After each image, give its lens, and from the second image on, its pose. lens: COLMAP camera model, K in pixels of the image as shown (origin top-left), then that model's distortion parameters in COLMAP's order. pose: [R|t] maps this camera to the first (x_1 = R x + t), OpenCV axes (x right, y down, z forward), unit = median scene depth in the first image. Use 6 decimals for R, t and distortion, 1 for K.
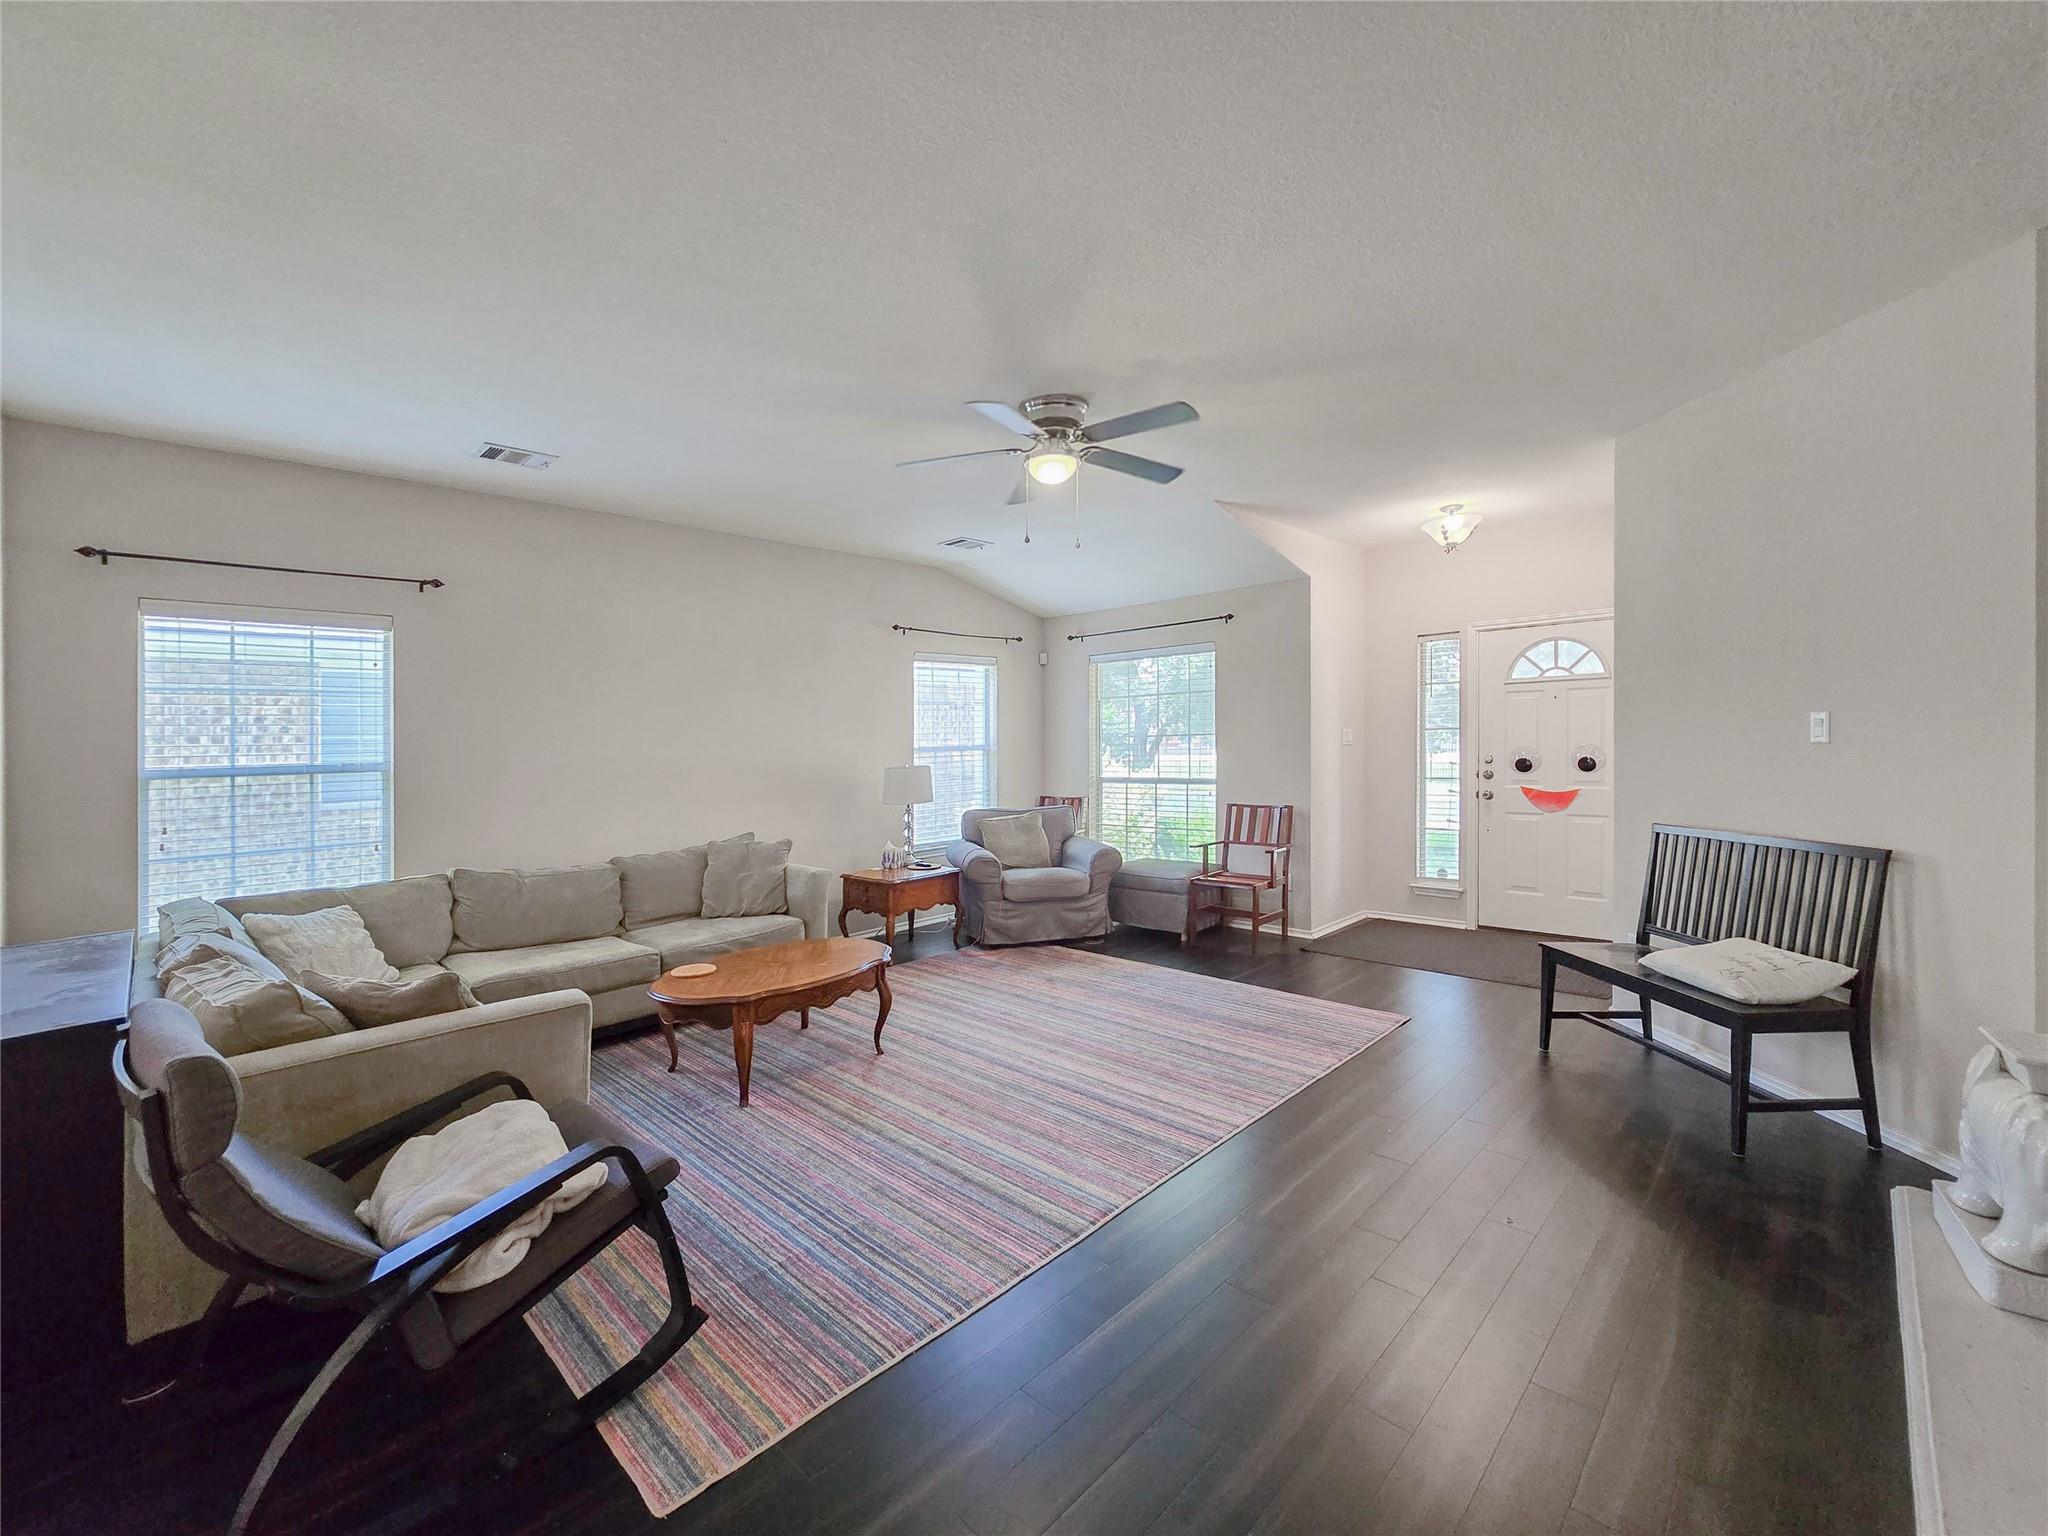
lens RADIAL K [[850.6, 0, 1014.8], [0, 850.6, 732.9], [0, 0, 1]] dist [-0.023055, -0.000139]
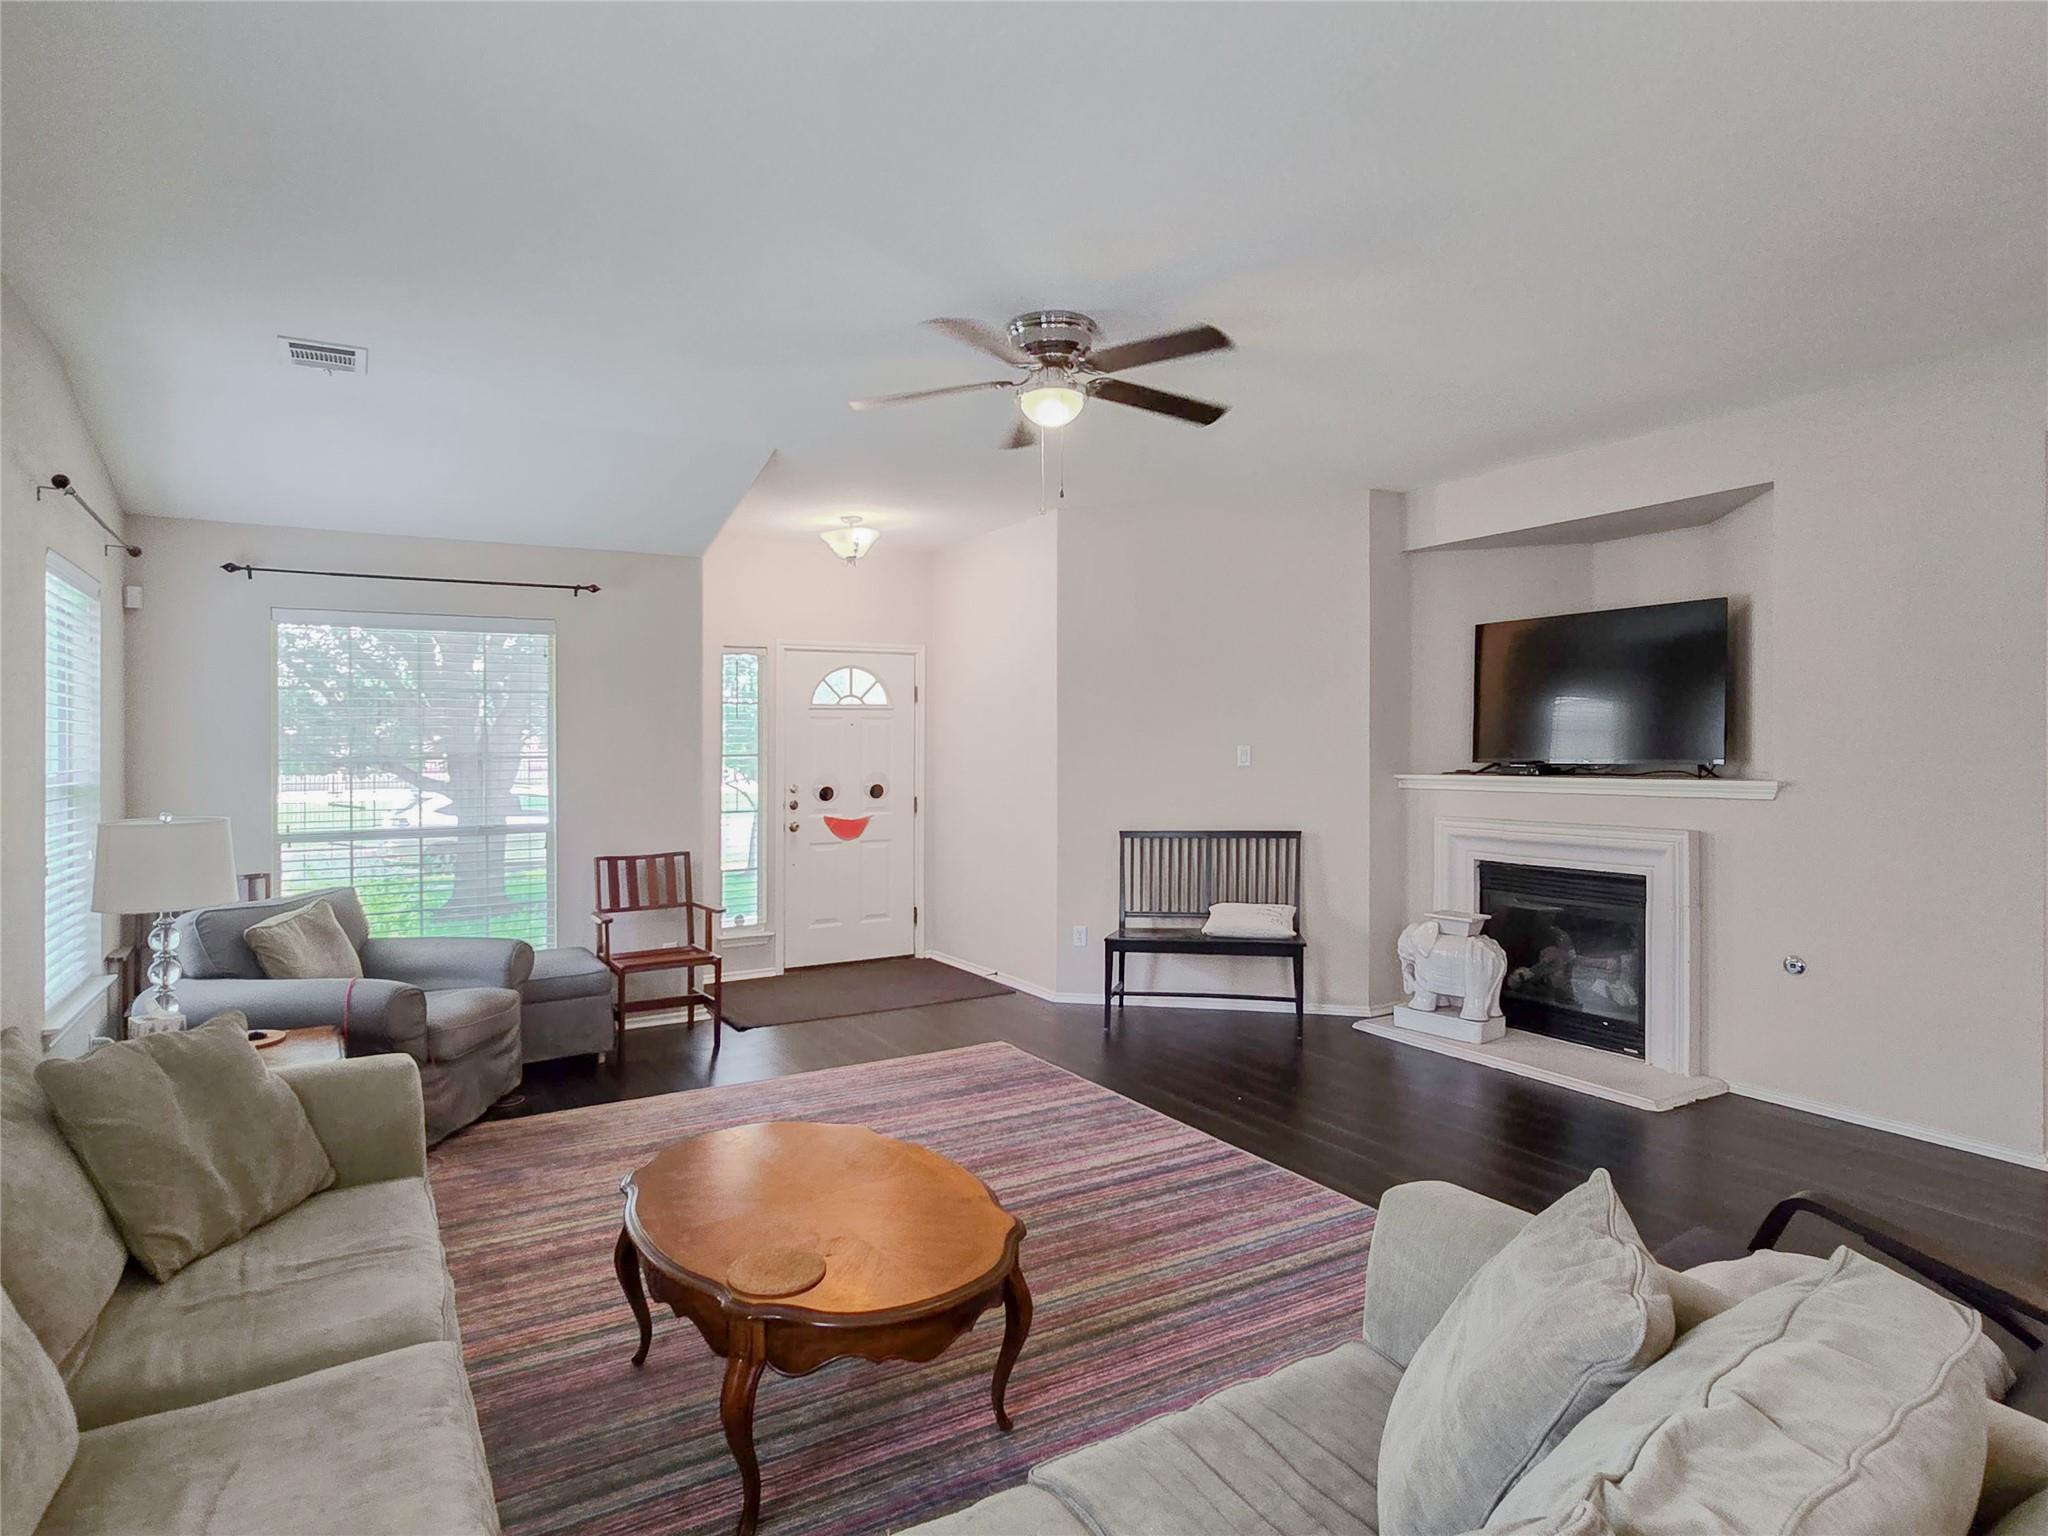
lens RADIAL K [[1115.7, 0, 989.8], [0, 1115.7, 760.3], [0, 0, 1]] dist [0.001543, 0.000389]
pose [[0.279411, 0.013052, 0.960083, -0.581151], [-0.003281, 0.999915, -0.012639, 0.015852], [-0.960166, 0.000381, 0.279430, 0.469081]]
